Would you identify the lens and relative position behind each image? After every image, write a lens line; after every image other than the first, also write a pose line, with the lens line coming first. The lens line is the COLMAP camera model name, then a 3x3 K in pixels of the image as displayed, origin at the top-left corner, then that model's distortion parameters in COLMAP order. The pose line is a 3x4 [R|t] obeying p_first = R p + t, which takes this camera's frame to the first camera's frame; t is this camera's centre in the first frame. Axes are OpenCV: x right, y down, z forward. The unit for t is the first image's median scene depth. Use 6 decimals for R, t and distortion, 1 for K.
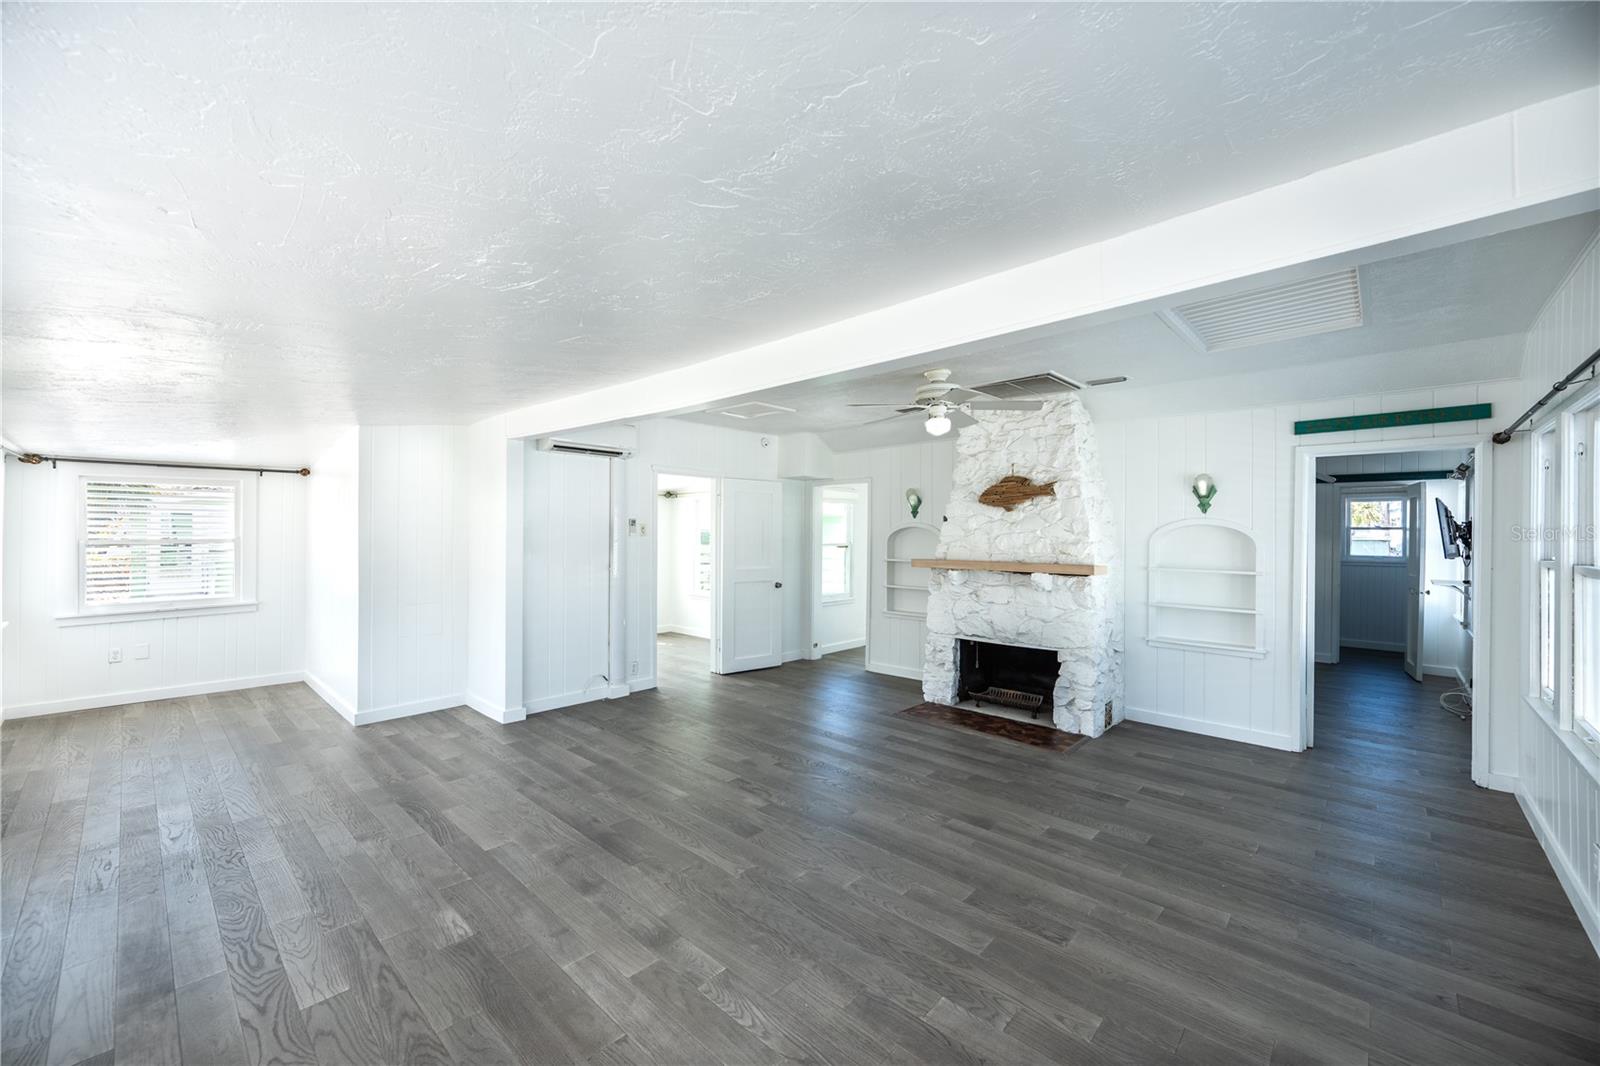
lens RADIAL K [[623.4, 0, 802.2], [0, 623.4, 533.8], [0, 0, 1]] dist [-0.000722, -0.000026]
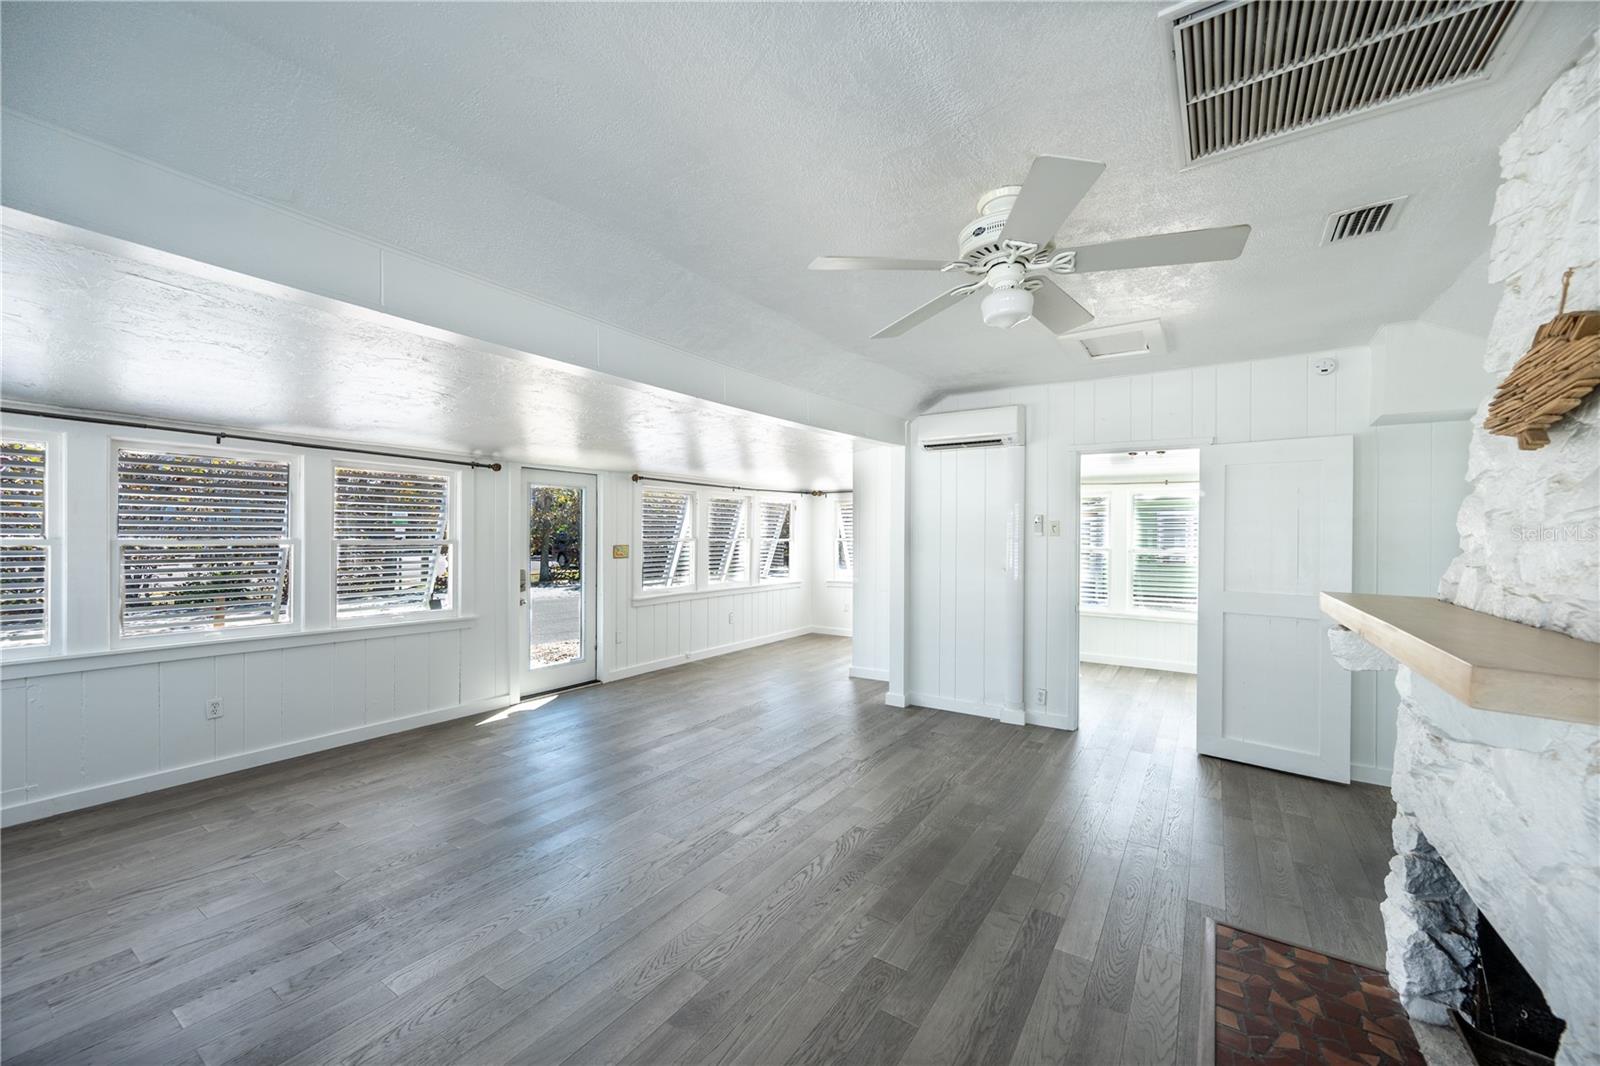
lens RADIAL K [[623.4, 0, 800.6], [0, 623.4, 535.3], [0, 0, 1]] dist [-0.000722, -0.000026]
pose [[0.155216, -0.003859, -0.987873, 0.557841], [-0.001568, 0.999990, -0.004153, 0.007488], [0.987879, 0.002194, 0.155208, 0.632834]]
